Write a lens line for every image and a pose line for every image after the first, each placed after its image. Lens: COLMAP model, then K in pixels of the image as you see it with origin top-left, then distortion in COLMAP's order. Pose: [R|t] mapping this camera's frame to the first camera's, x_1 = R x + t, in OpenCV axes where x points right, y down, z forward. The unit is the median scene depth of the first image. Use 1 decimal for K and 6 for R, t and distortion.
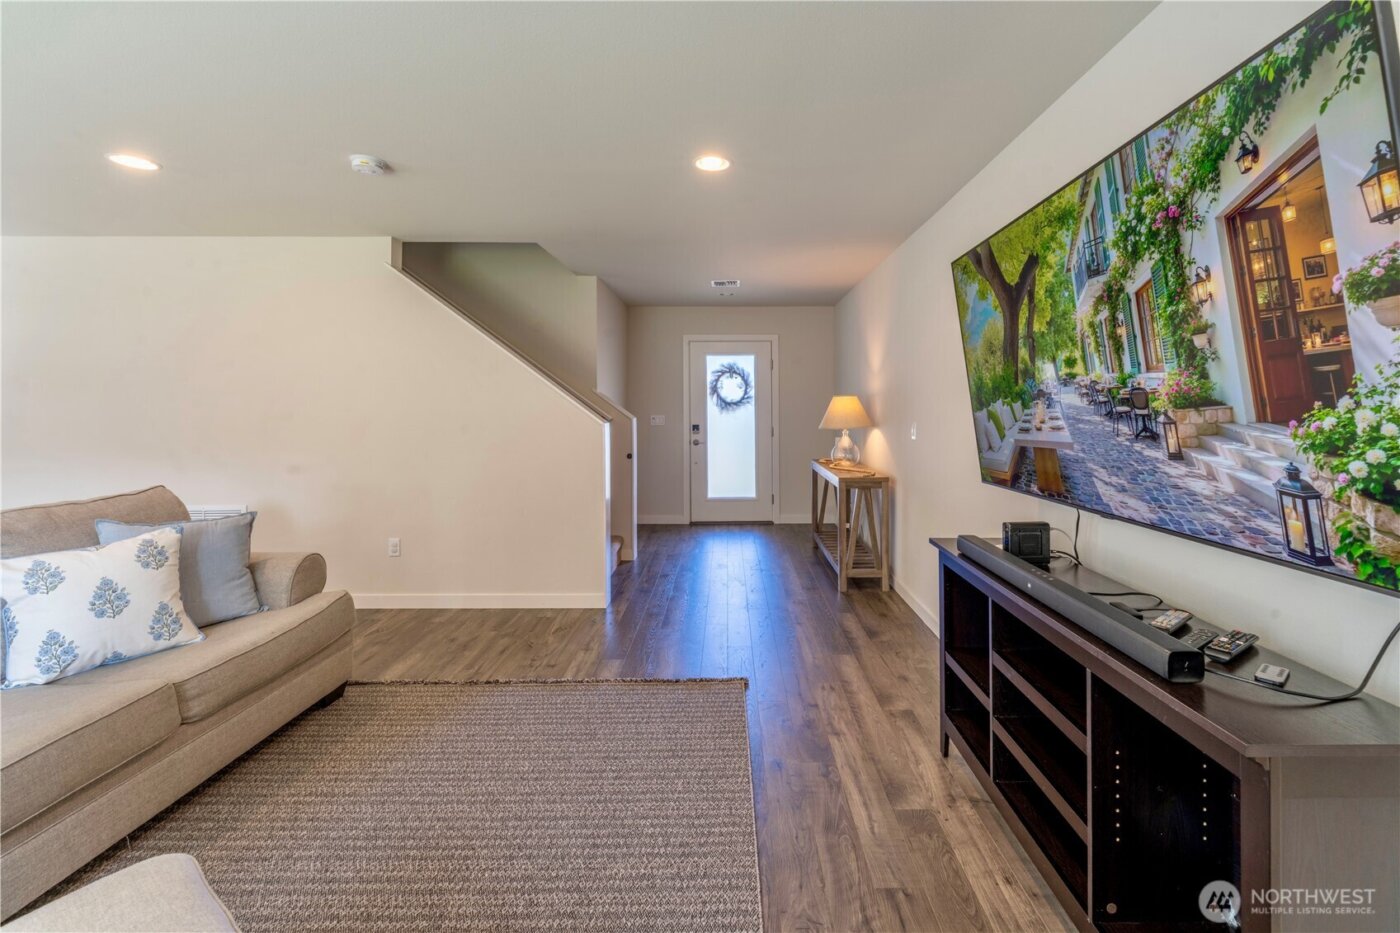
lens RADIAL K [[586.5, 0, 726.7], [0, 586.5, 402.5], [0, 0, 1]] dist [-0.000880, -0.000455]
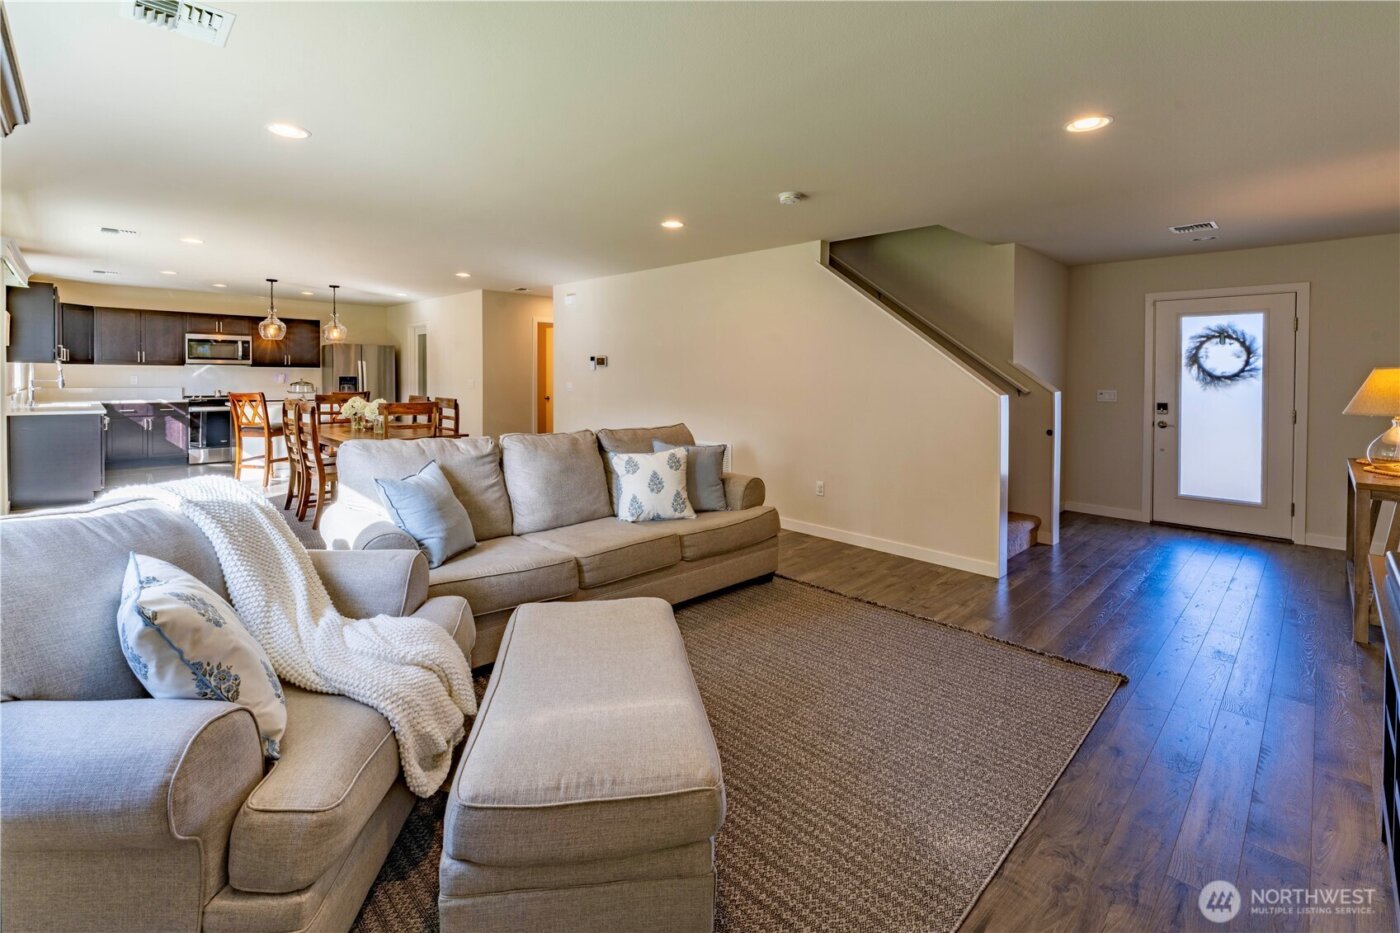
lens RADIAL K [[621.6, 0, 702.0], [0, 621.6, 386.9], [0, 0, 1]] dist [0.000022, -0.000206]
pose [[0.710696, 0.022985, -0.703124, 0.216318], [-0.007906, 0.999664, 0.024687, -0.000979], [0.703455, -0.011986, 0.710639, -0.140632]]
